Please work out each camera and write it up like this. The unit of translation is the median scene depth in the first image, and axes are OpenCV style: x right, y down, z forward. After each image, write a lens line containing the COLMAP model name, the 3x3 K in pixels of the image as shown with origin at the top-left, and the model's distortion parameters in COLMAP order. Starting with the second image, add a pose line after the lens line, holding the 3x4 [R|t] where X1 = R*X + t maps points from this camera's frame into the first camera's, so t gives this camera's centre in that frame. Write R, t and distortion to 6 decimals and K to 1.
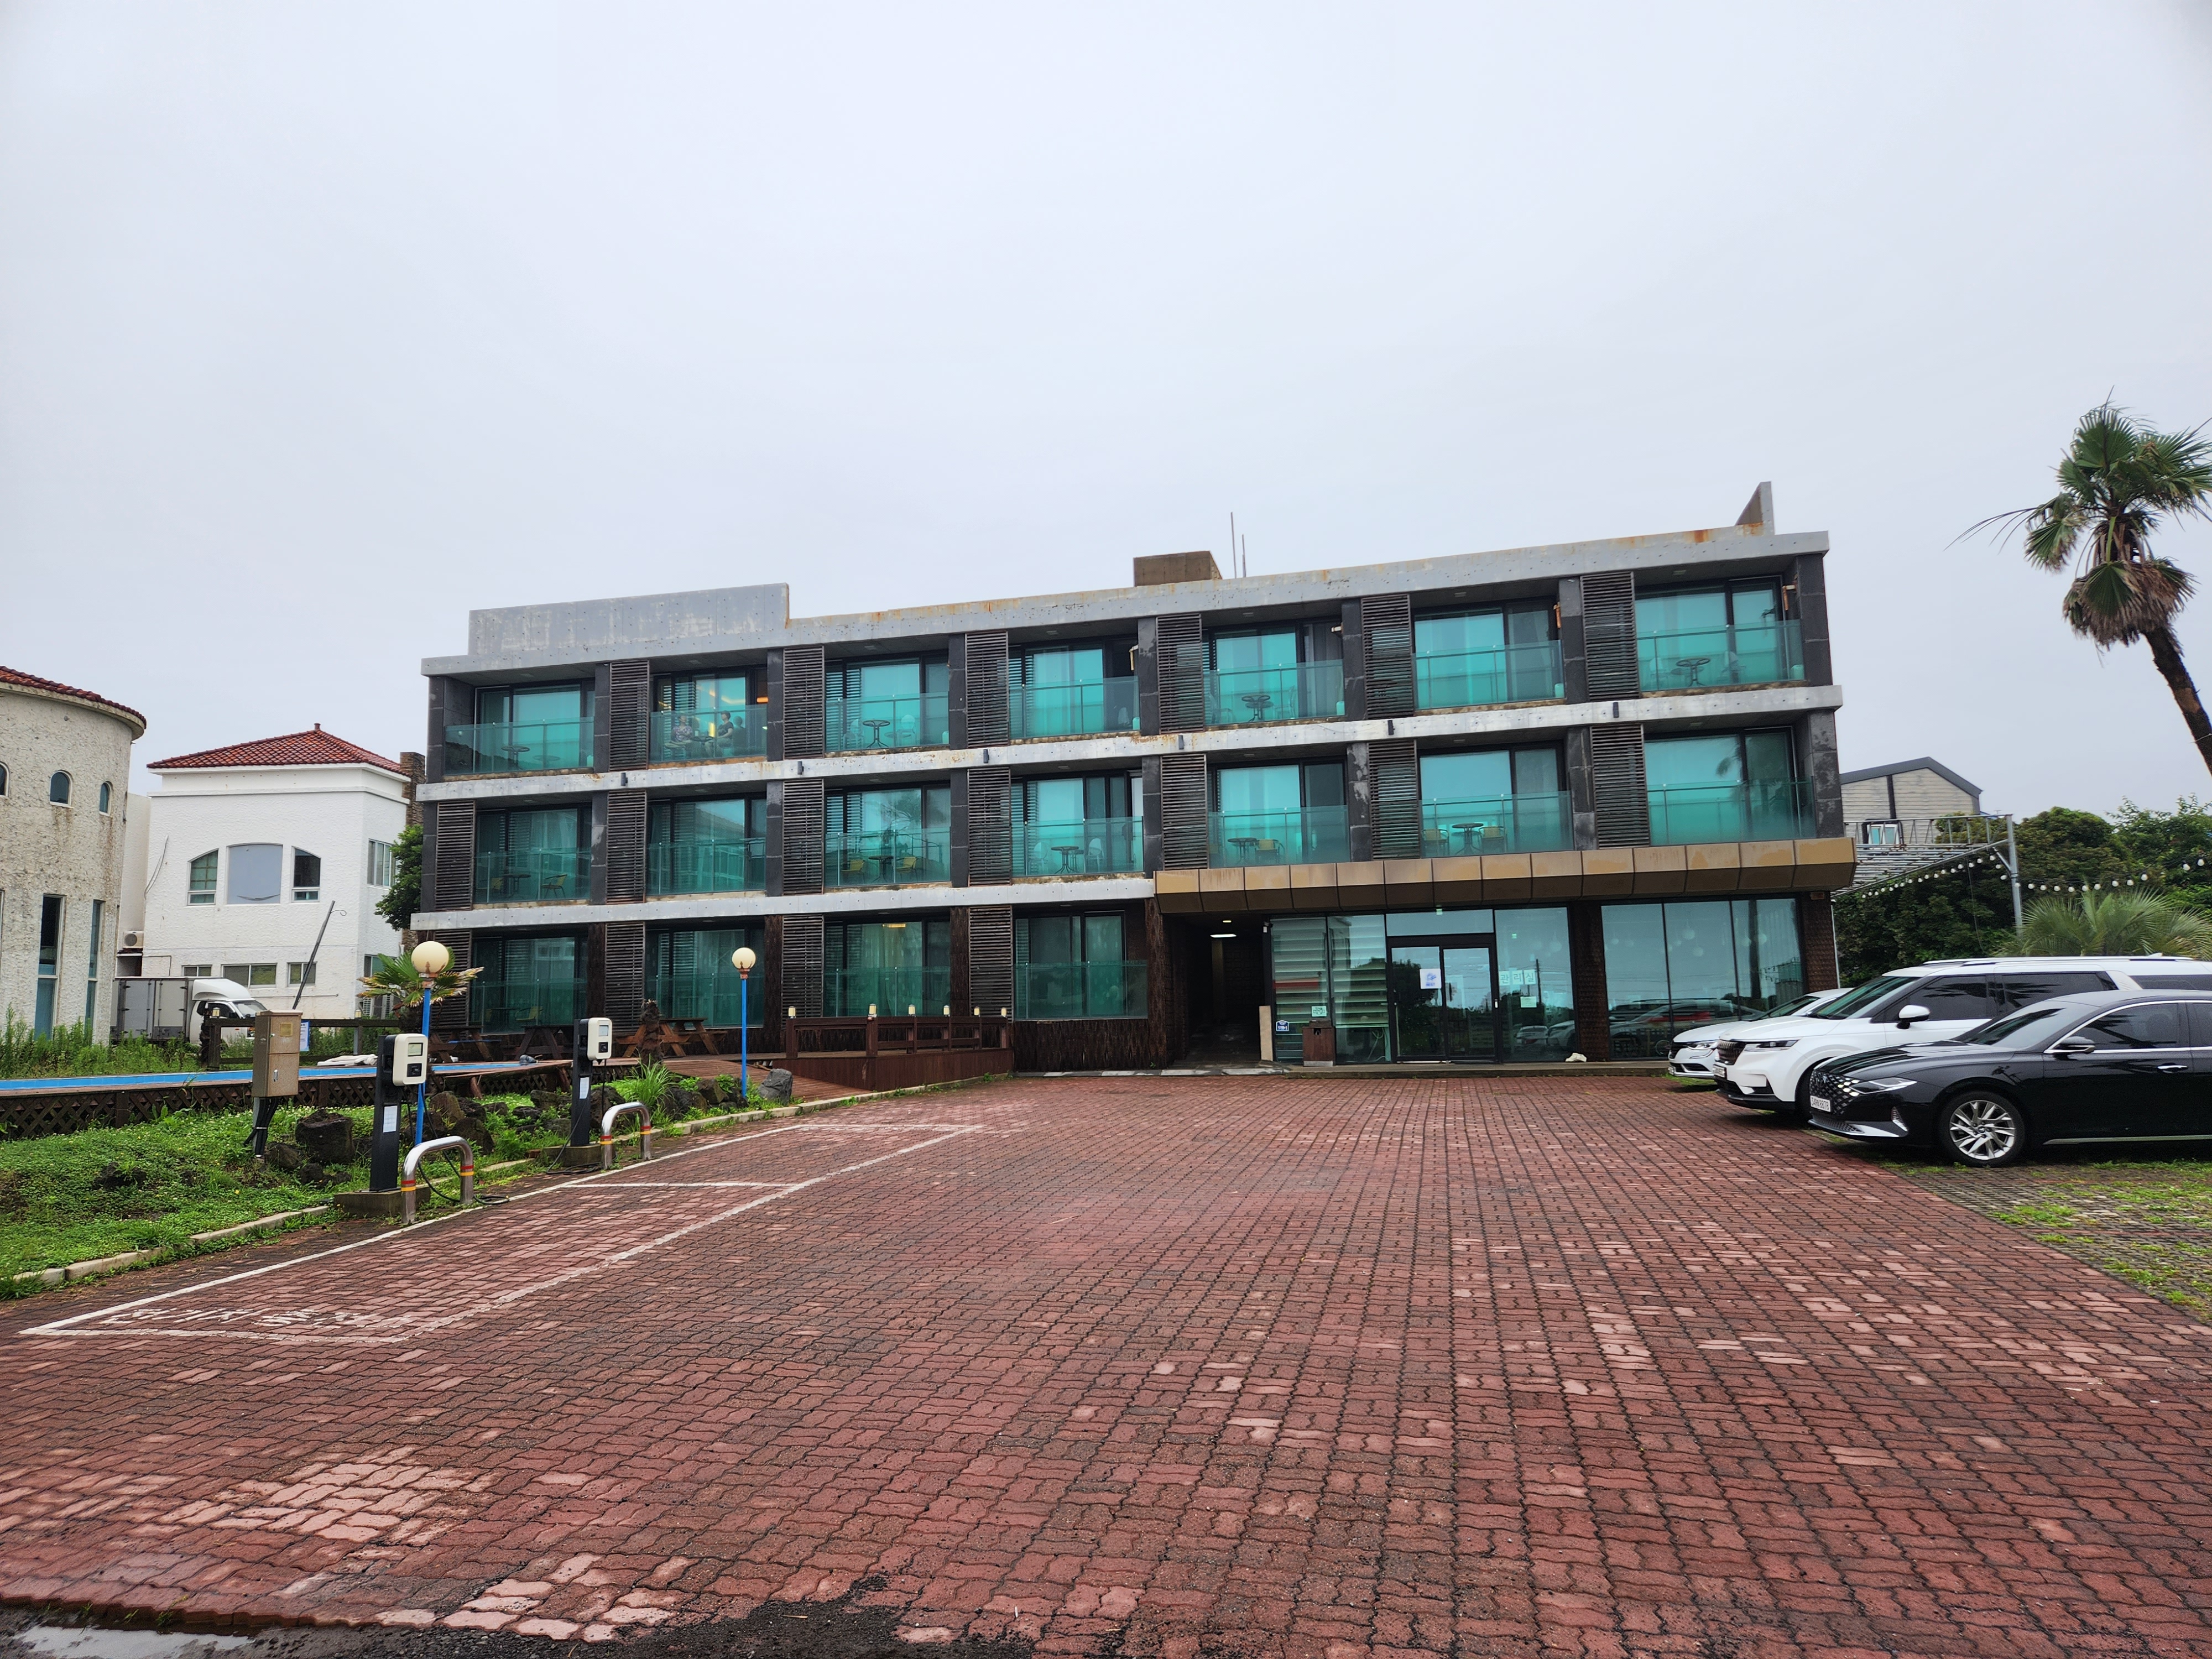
lens RADIAL K [[1458.6, 0, 1092.6], [0, 1458.6, 849.9], [0, 0, 1]] dist [0.072580, -0.056003]
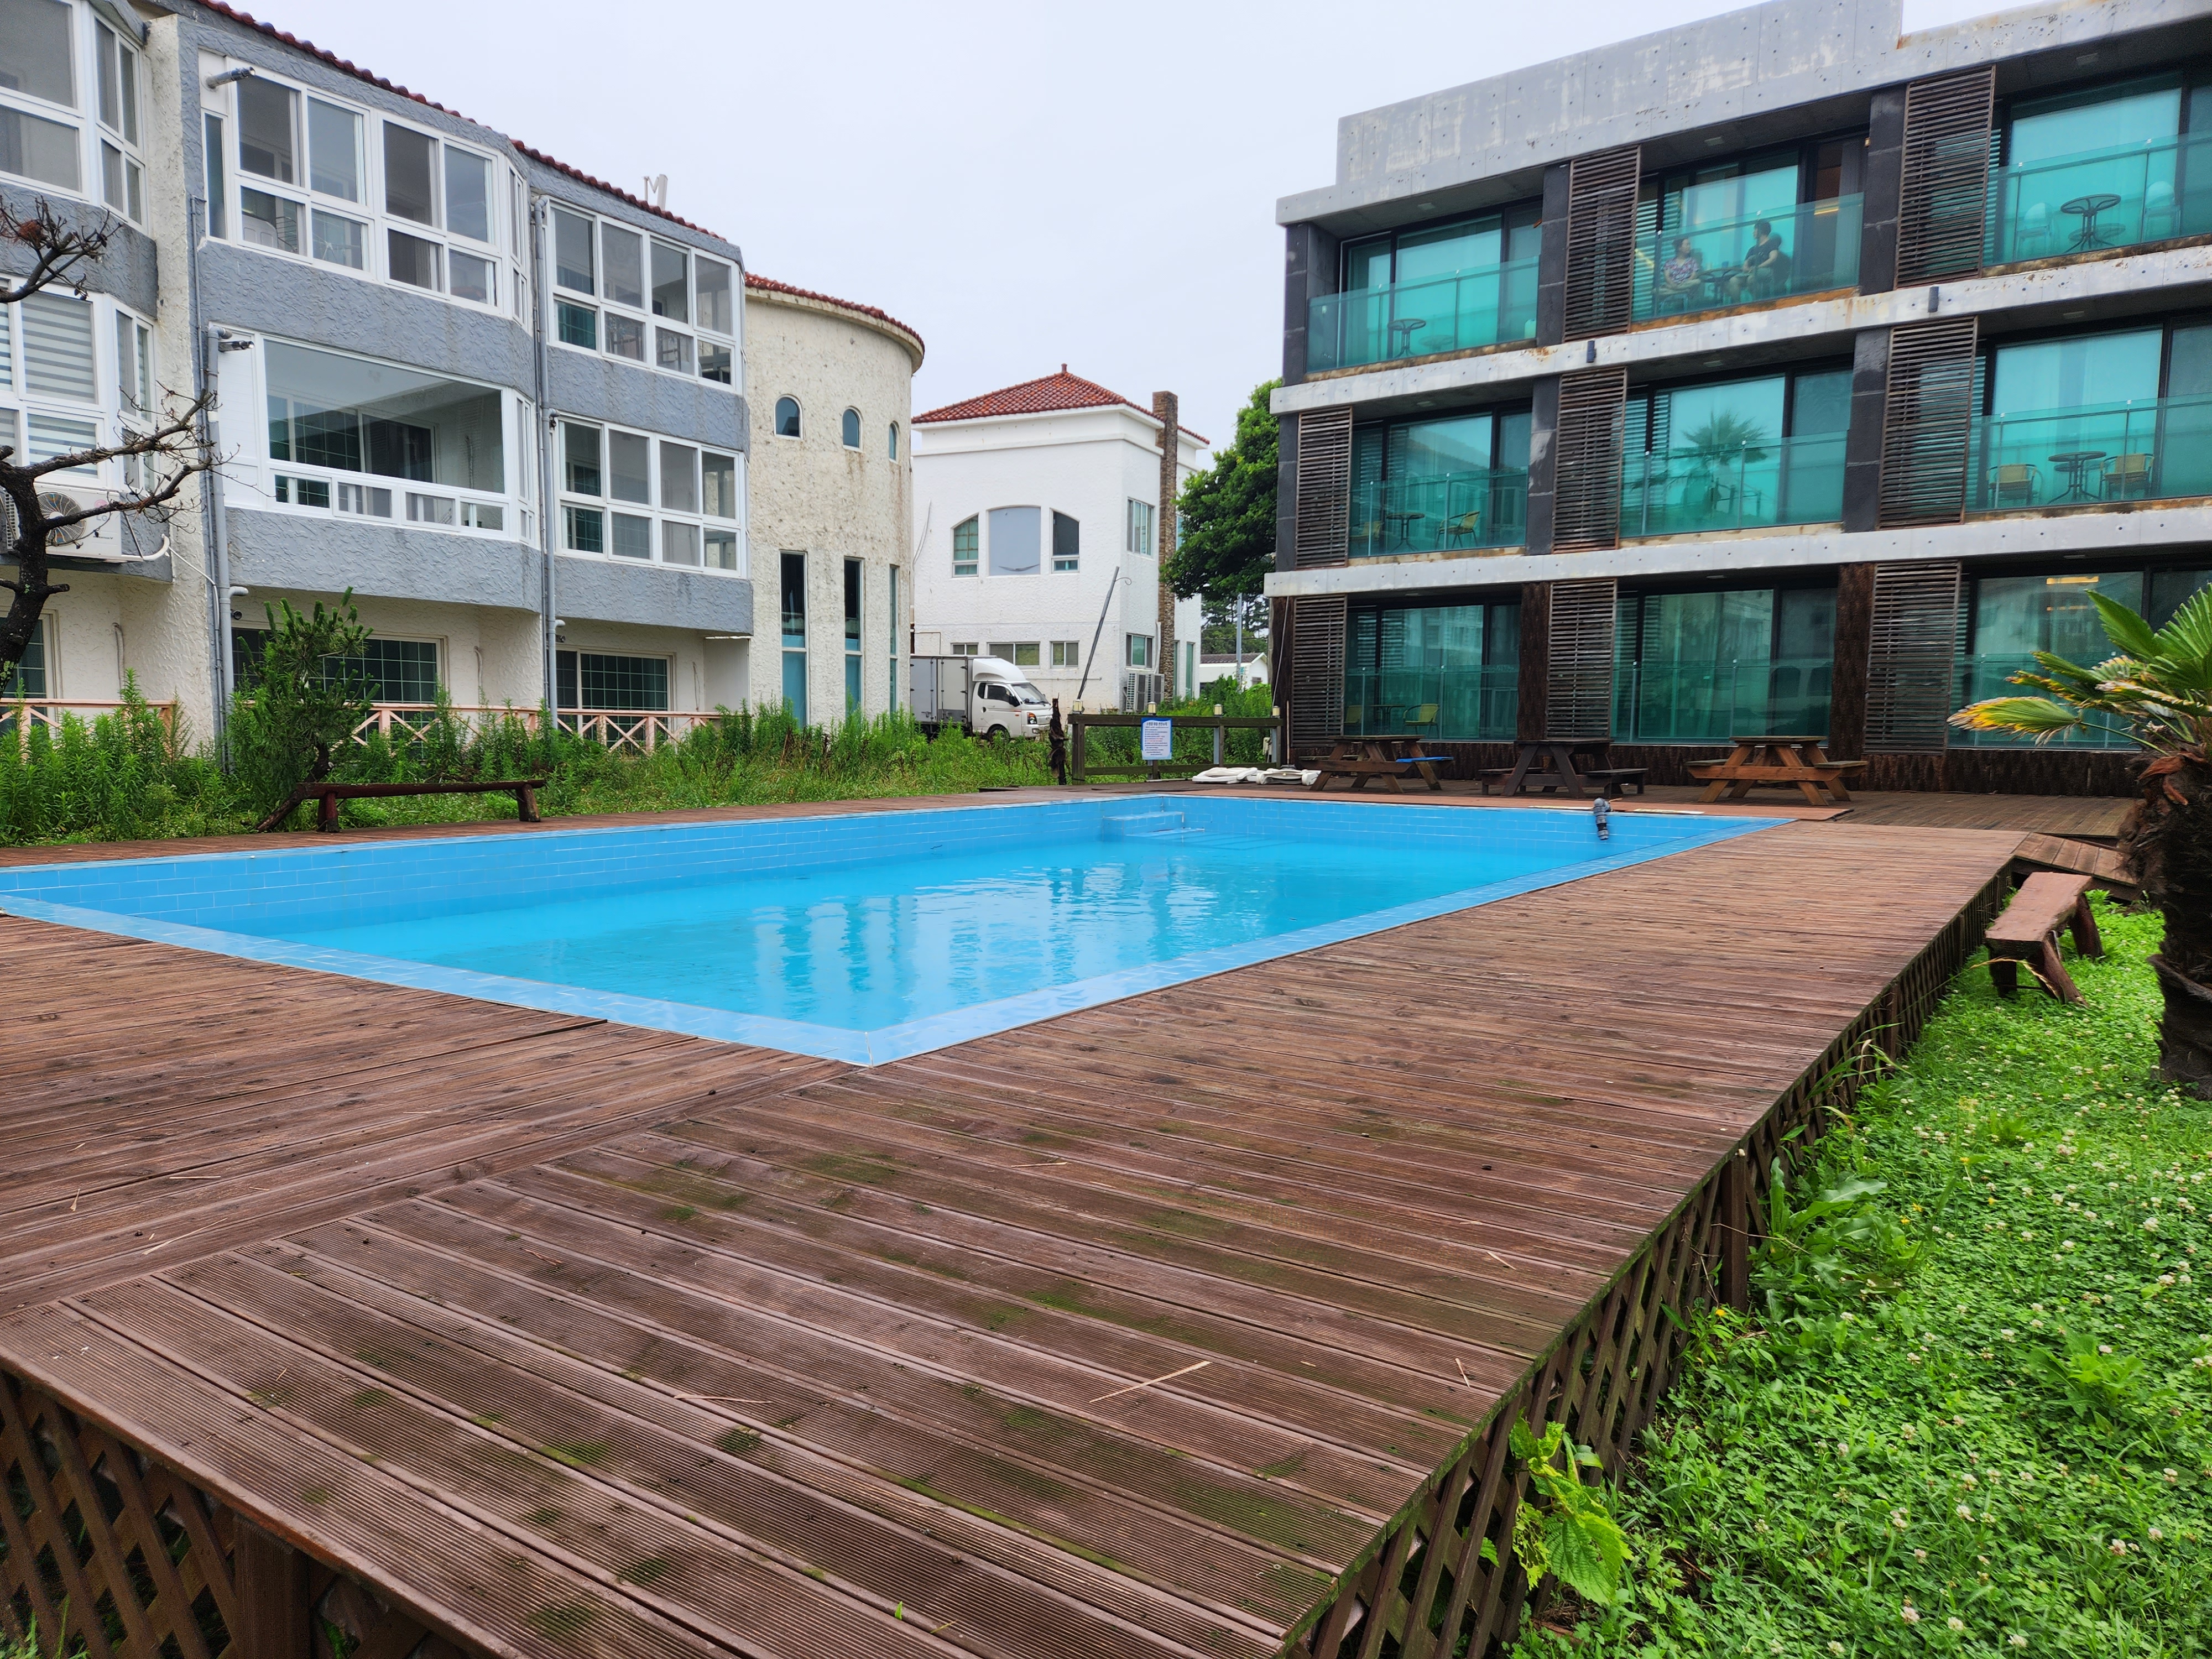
lens RADIAL K [[1458.6, 0, 1063.7], [0, 1458.6, 871.8], [0, 0, 1]] dist [0.072580, -0.056003]
pose [[0.909521, 0.072464, -0.409292, -0.234073], [0.021680, 0.975075, 0.220812, 0.024099], [0.415091, -0.209707, 0.885281, 0.269900]]
